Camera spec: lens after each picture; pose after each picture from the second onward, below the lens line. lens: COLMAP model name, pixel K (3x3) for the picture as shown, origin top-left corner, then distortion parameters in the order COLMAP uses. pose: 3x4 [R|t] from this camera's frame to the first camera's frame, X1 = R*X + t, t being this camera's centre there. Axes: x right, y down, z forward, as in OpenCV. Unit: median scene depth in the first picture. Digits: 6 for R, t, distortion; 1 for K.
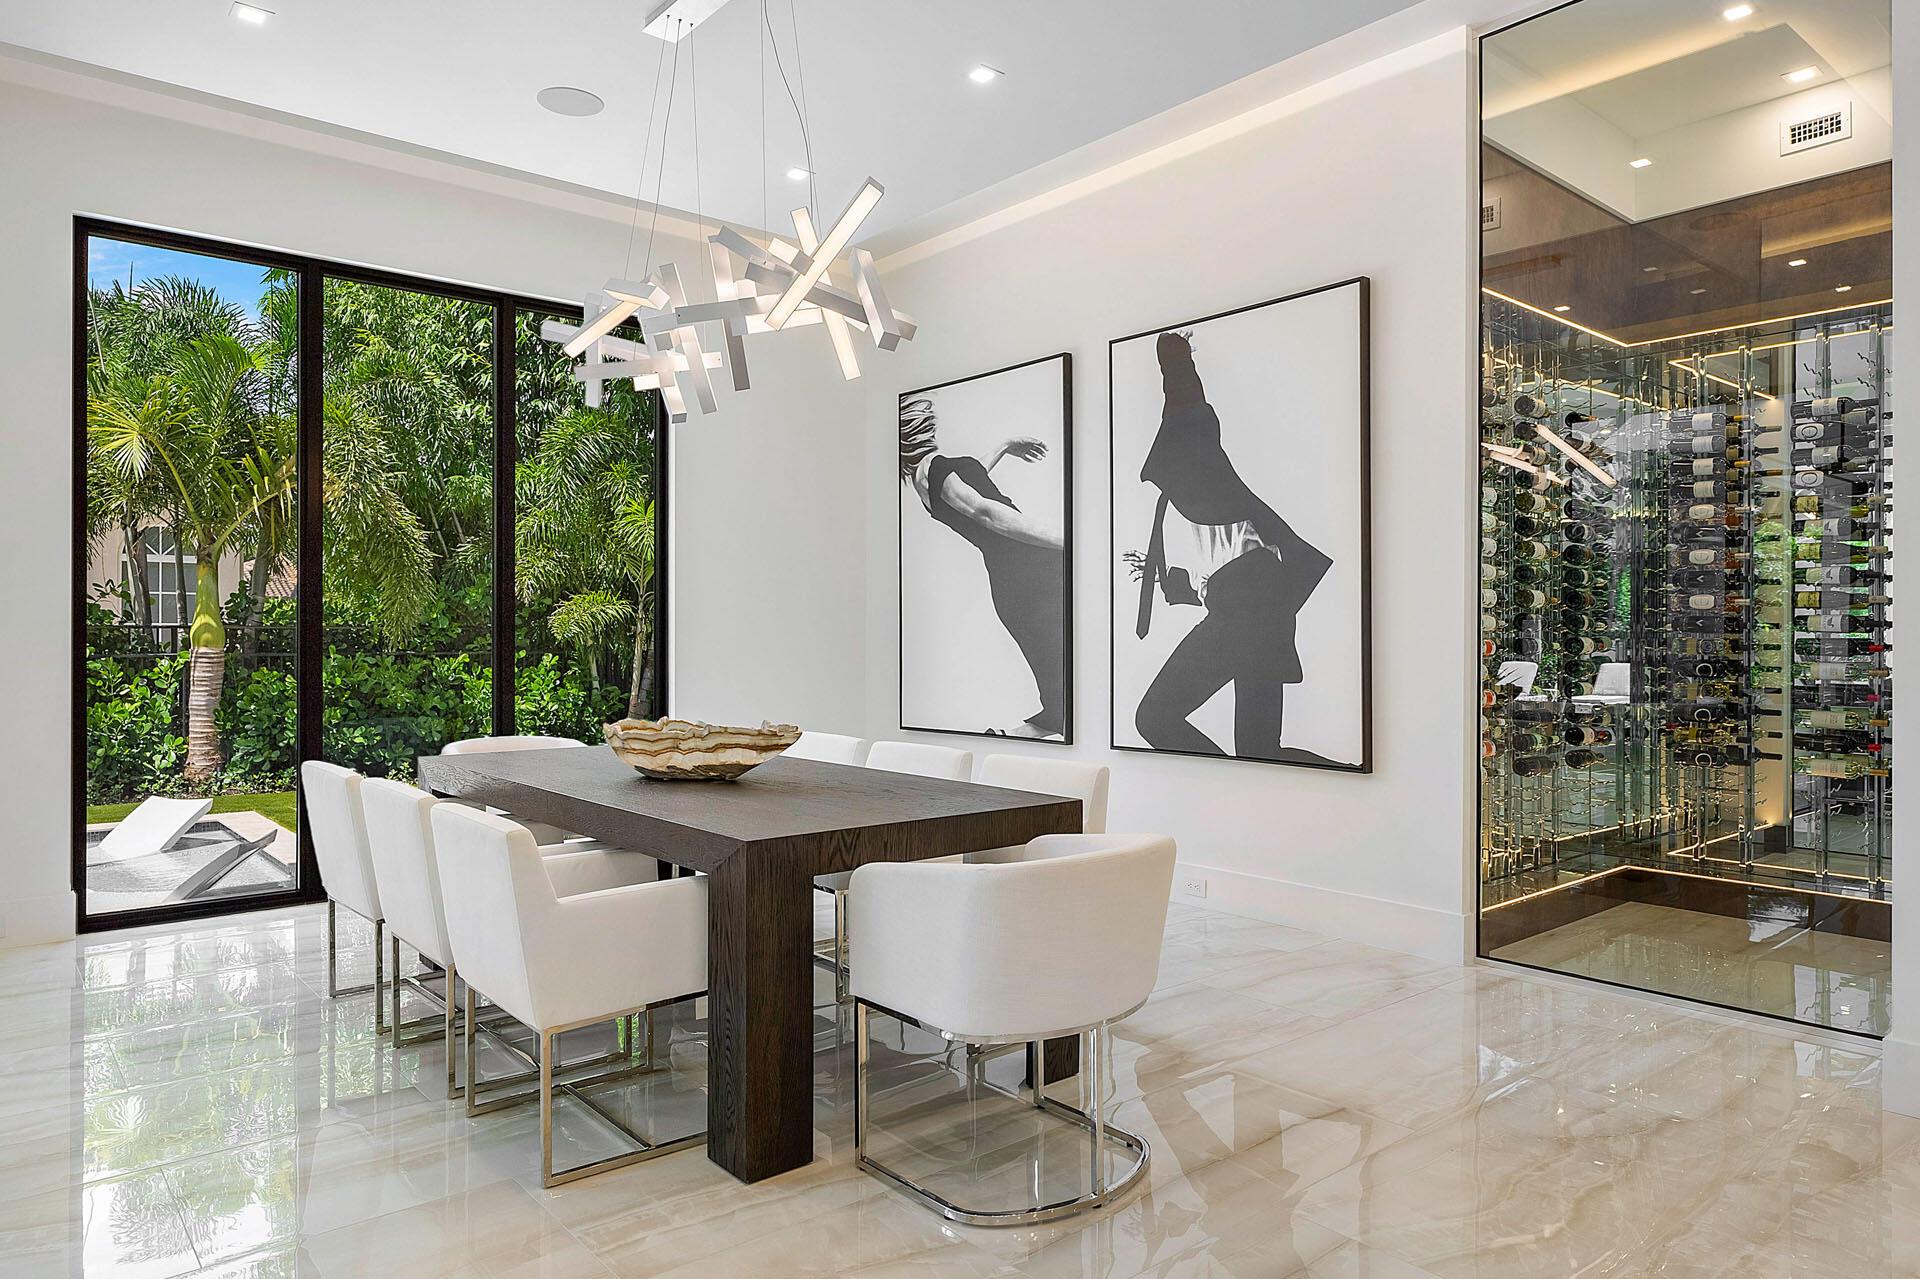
lens RADIAL K [[1226.3, 0, 934.6], [0, 1226.3, 640.2], [0, 0, 1]] dist [0.000302, -0.002463]
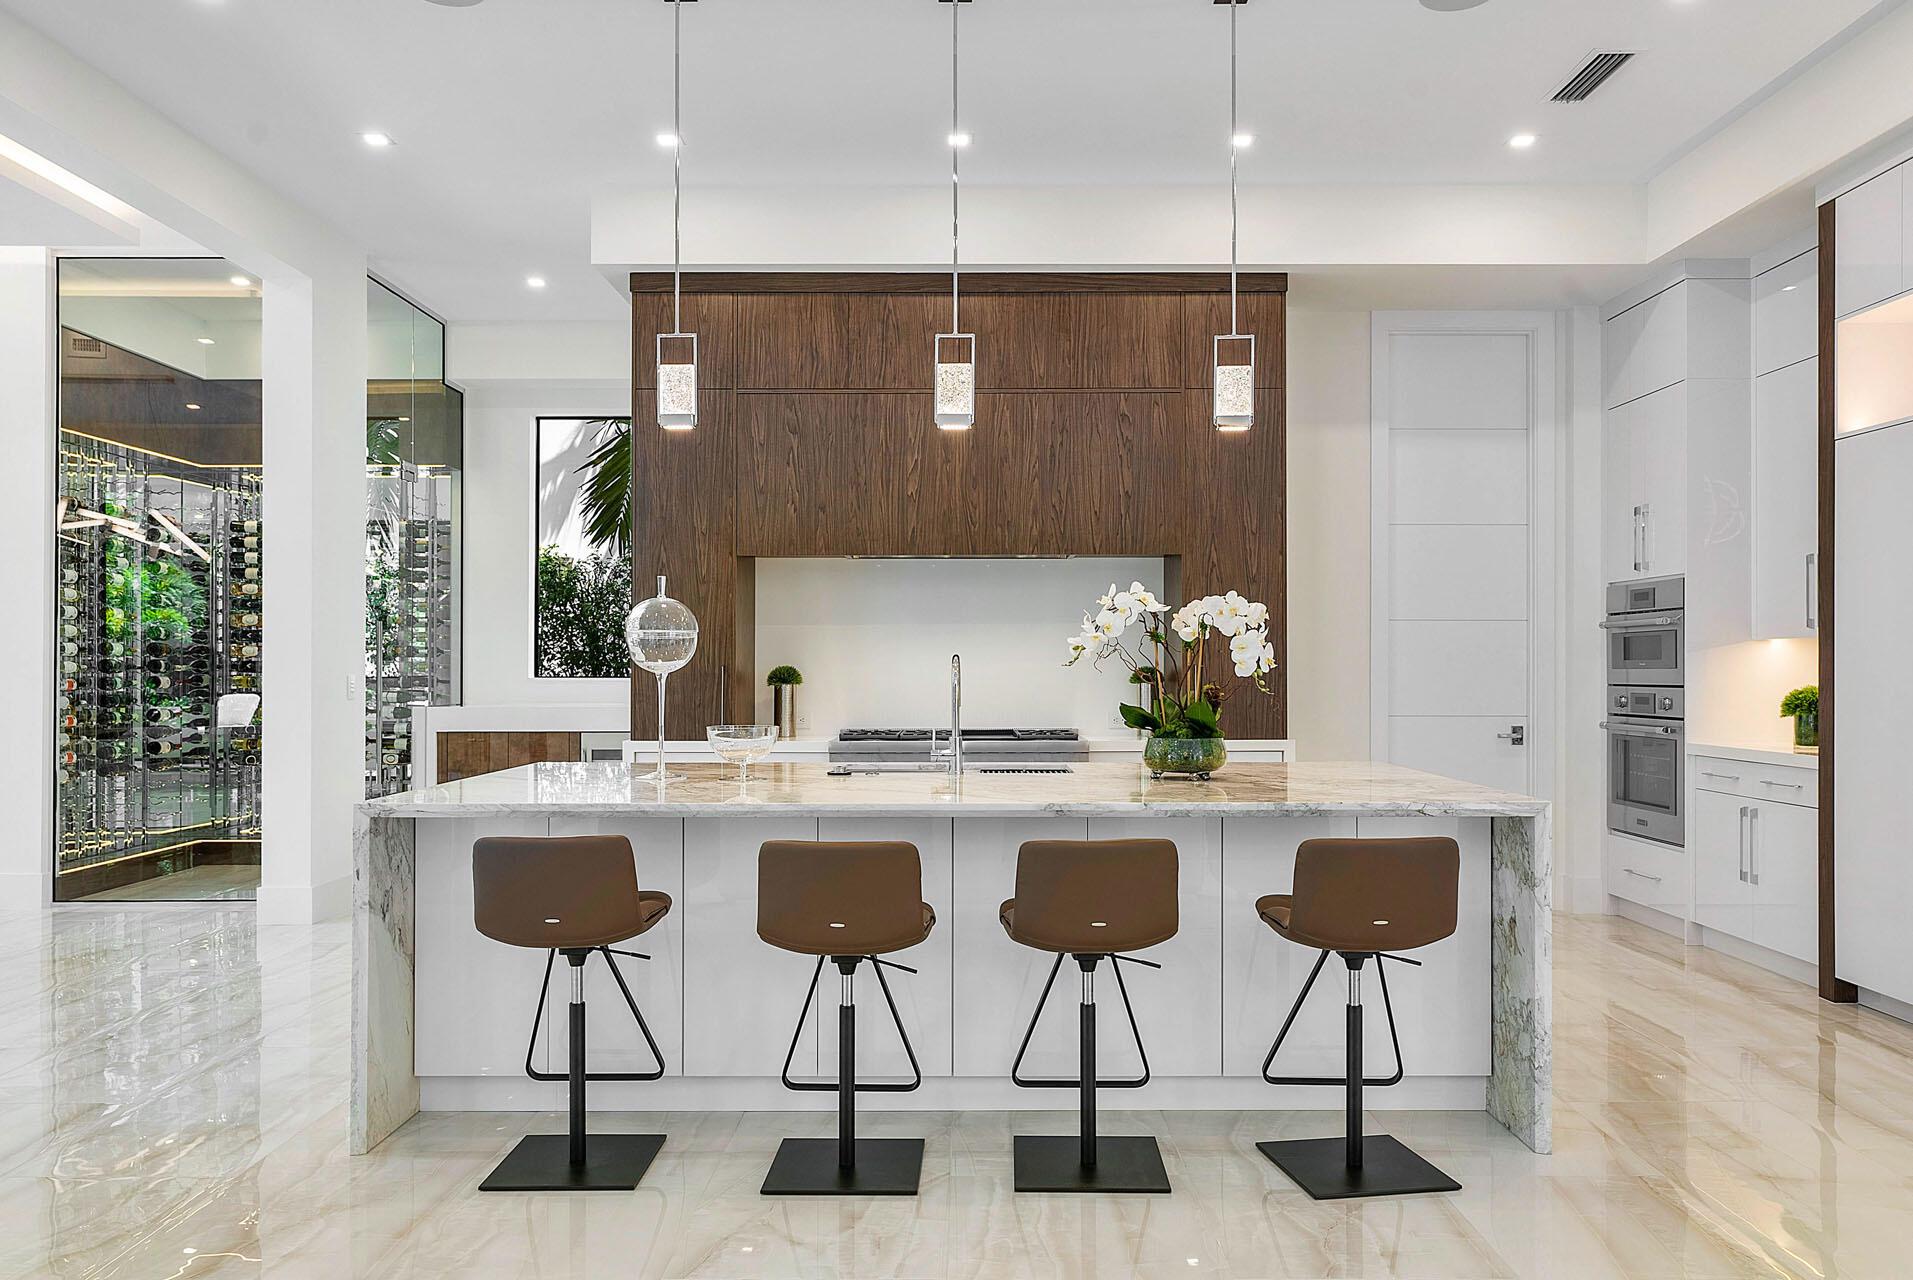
lens RADIAL K [[1413.6, 0, 973.7], [0, 1413.6, 656.1], [0, 0, 1]] dist [-0.002439, 0.000258]
pose [[0.623561, 0.004204, 0.781764, -0.143640], [0.003788, 0.999958, -0.008400, -0.007825], [-0.781766, 0.008199, 0.623518, -0.700961]]
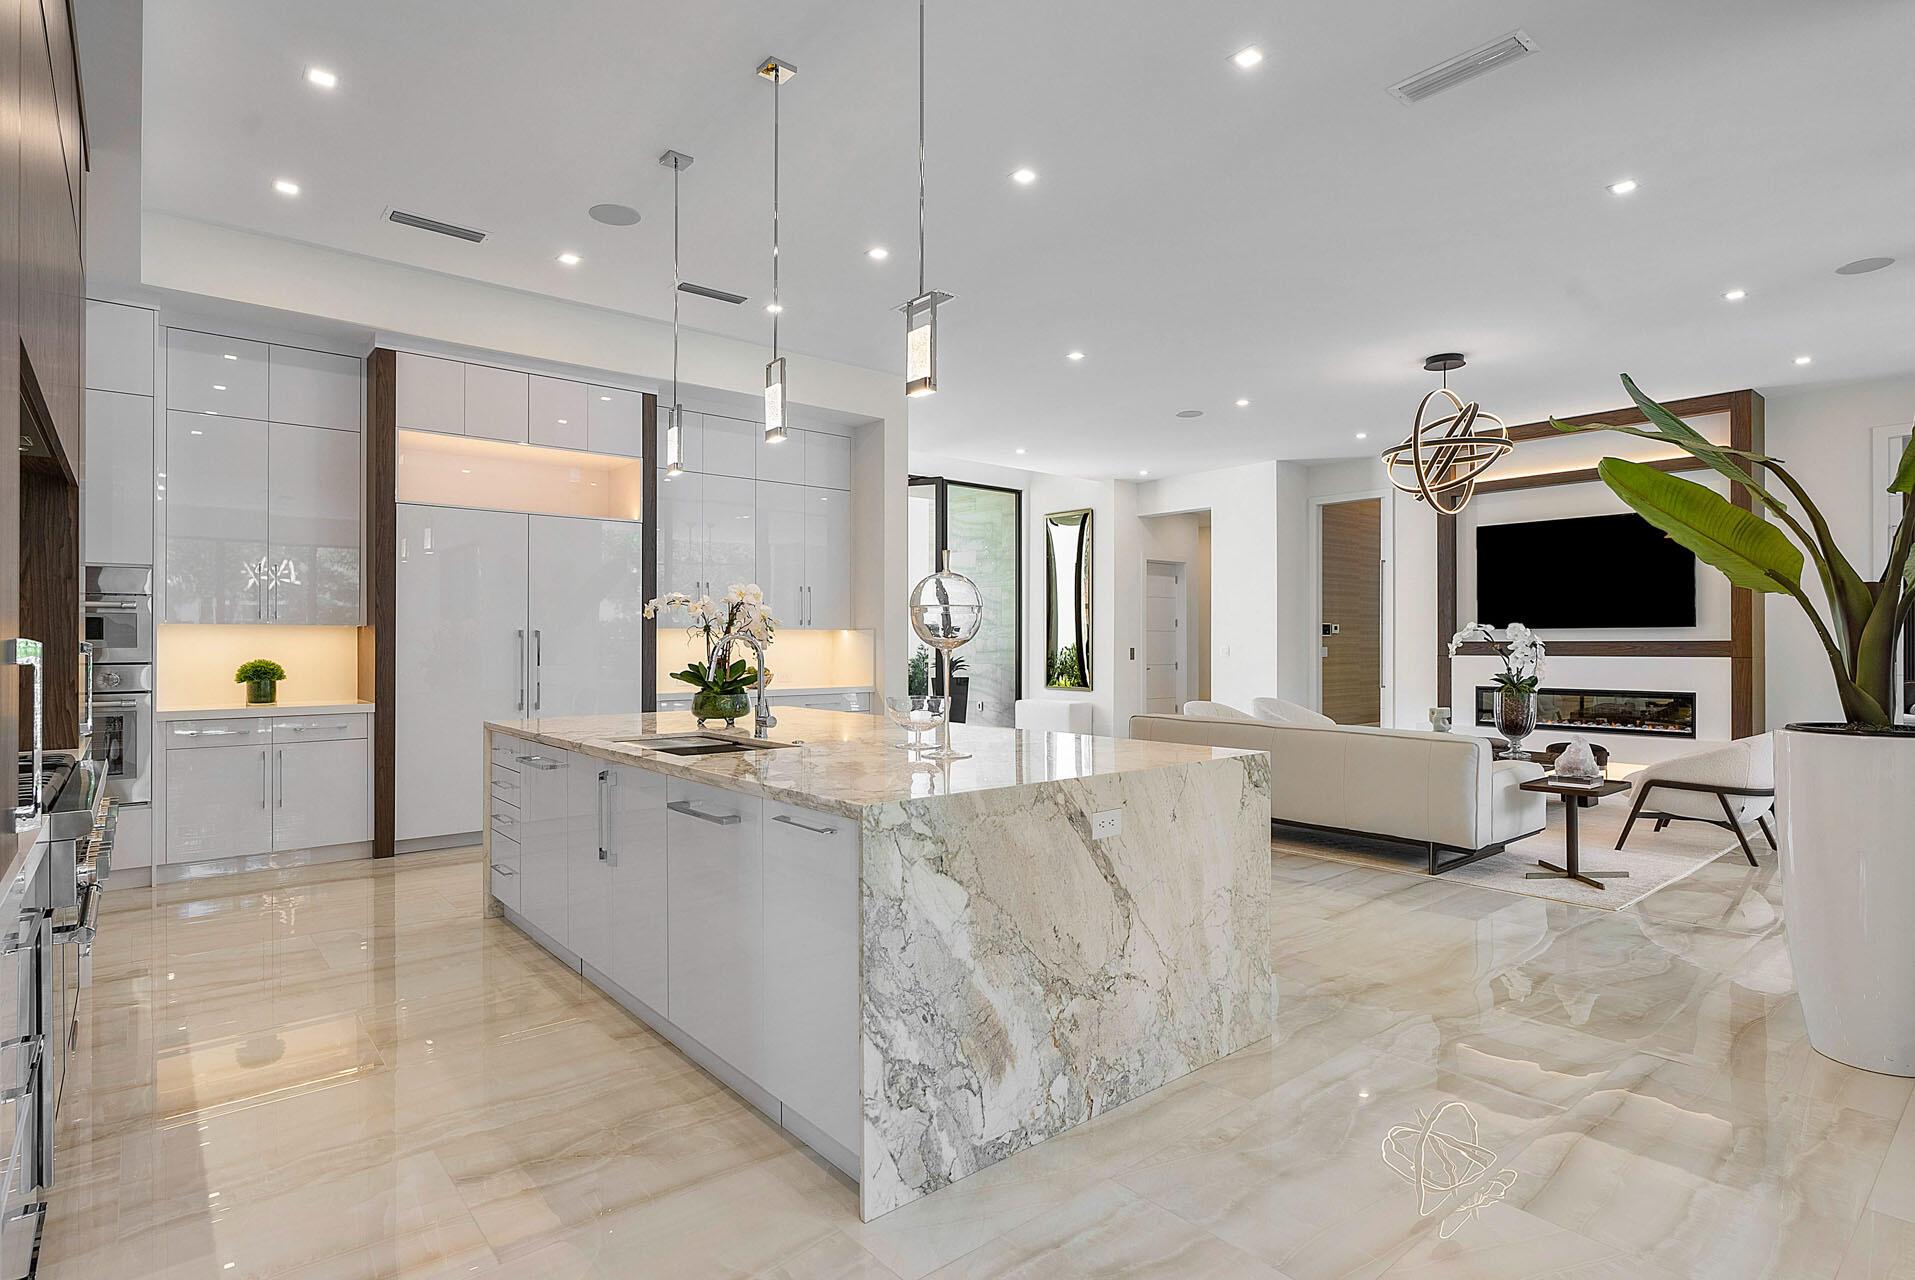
lens RADIAL K [[968.2, 0, 954.1], [0, 968.2, 650.6], [0, 0, 1]] dist [-0.015269, 0.003577]
pose [[-0.999861, 0.002925, -0.016397, 0.372368], [0.002734, 0.999928, 0.011662, -0.010779], [0.016430, 0.011615, -0.999798, 0.480768]]
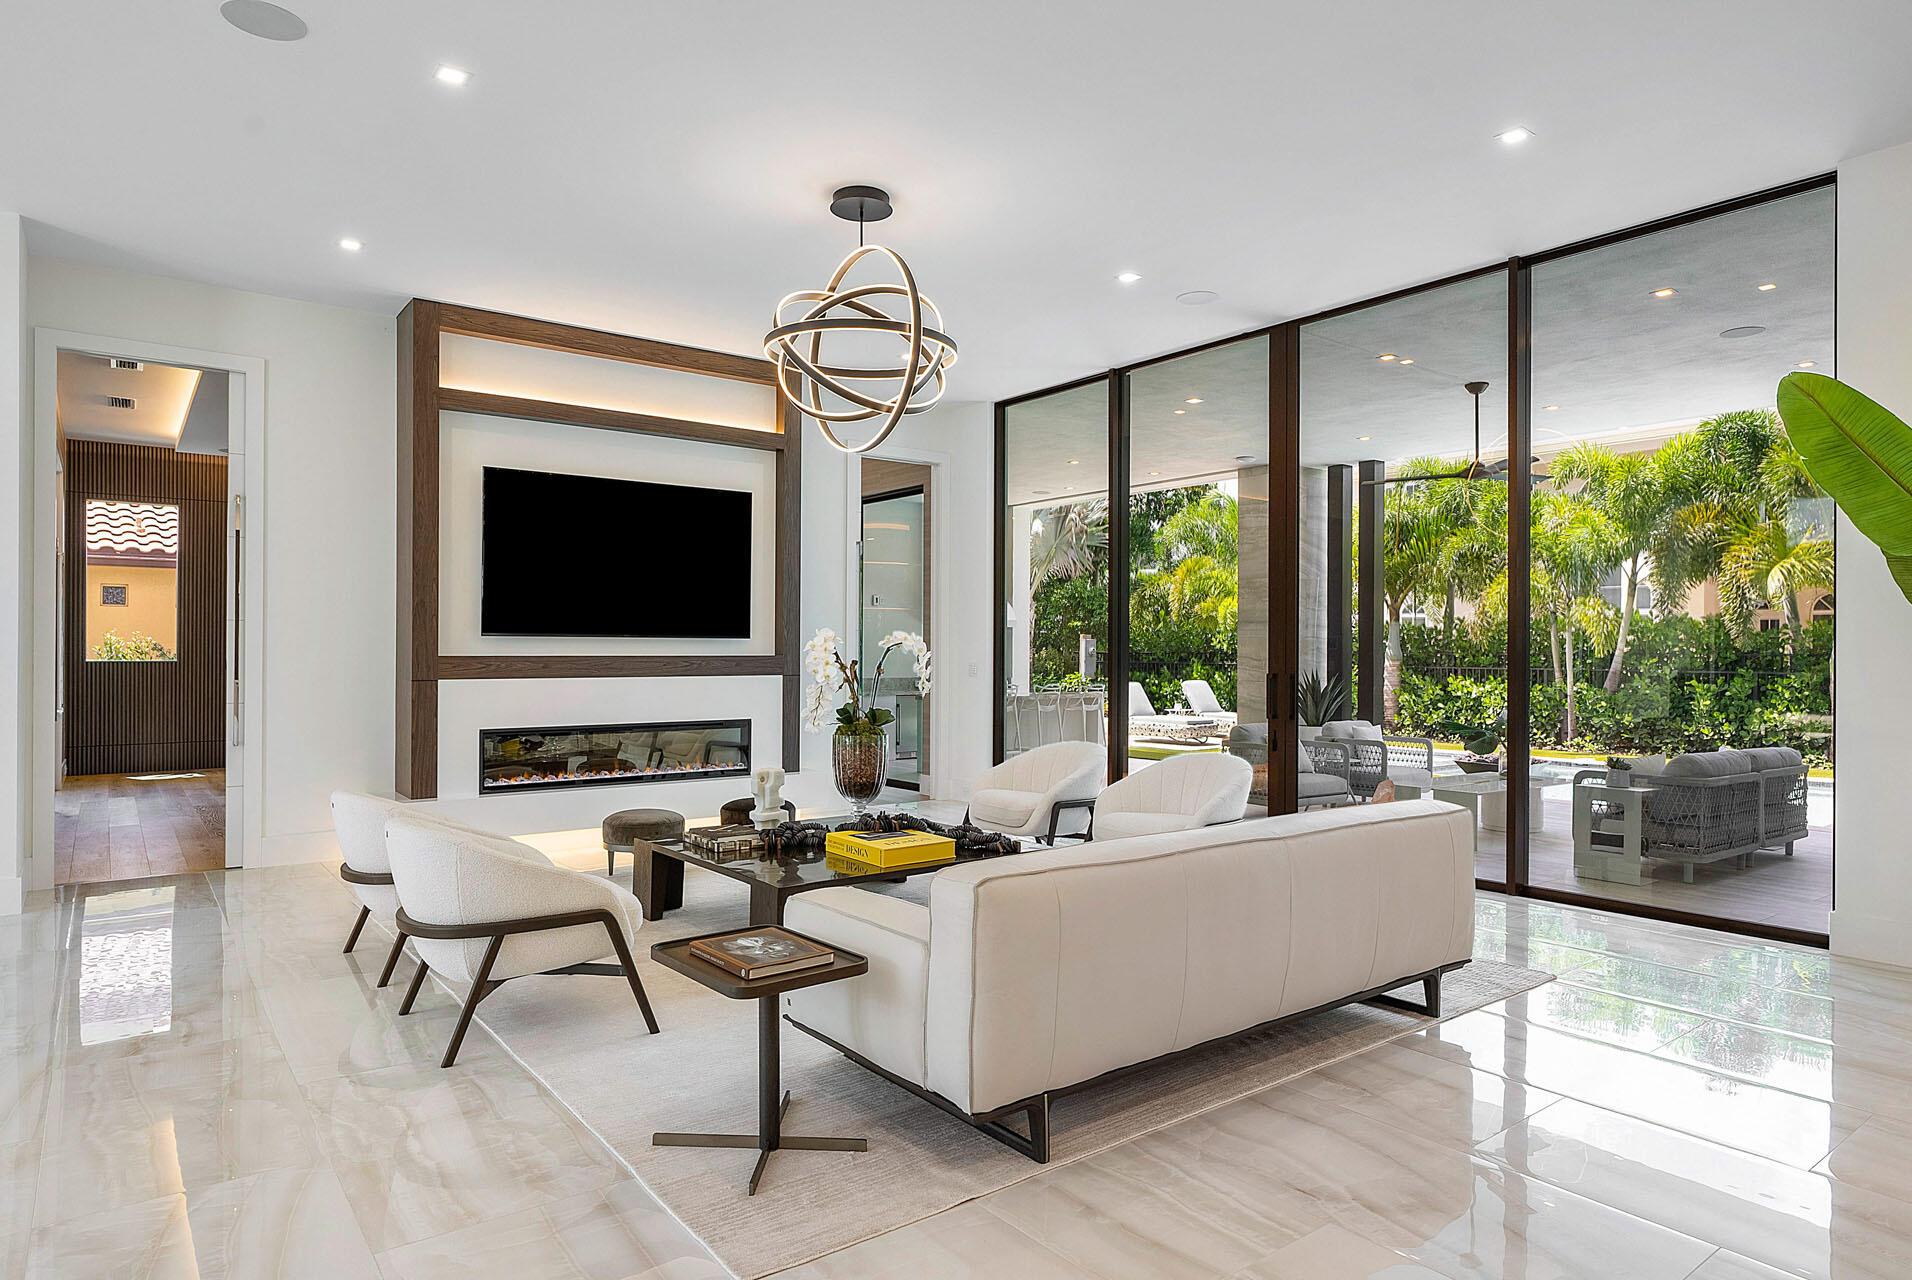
lens RADIAL K [[1091.3, 0, 938.0], [0, 1091.3, 640.6], [0, 0, 1]] dist [-0.011405, 0.005546]
pose [[-0.023124, -0.008856, -0.999693, 0.584122], [-0.006508, 0.999941, -0.008708, -0.013973], [0.999711, 0.006305, -0.023180, -0.749038]]
